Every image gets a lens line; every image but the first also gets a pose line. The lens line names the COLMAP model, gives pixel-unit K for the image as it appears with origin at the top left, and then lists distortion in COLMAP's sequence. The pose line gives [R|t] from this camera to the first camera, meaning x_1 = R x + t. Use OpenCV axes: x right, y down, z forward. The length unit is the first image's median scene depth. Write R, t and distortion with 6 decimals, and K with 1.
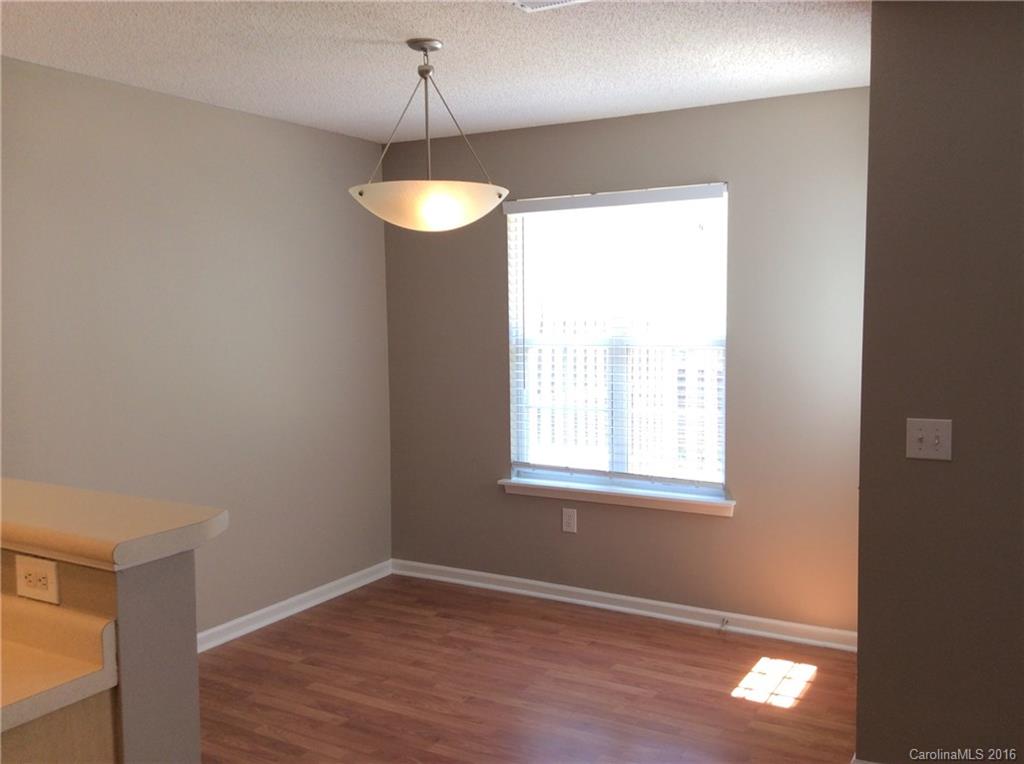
lens RADIAL K [[928.7, 0, 508.2], [0, 928.7, 383.4], [0, 0, 1]] dist [0.187700, -0.401425]
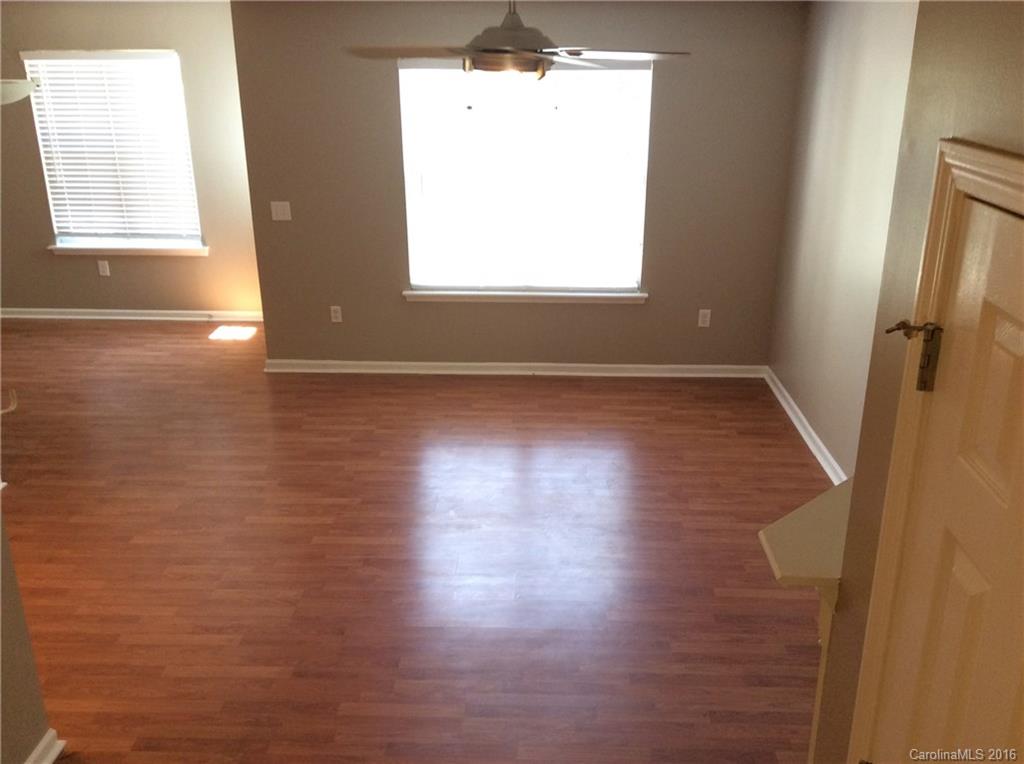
lens RADIAL K [[928.7, 0, 508.2], [0, 928.7, 383.4], [0, 0, 1]] dist [0.187700, -0.401425]
pose [[0.880844, -0.150850, 0.448729, -0.092025], [0.025960, 0.961838, 0.272385, -0.094678], [-0.472694, -0.228280, 0.851145, -0.817297]]
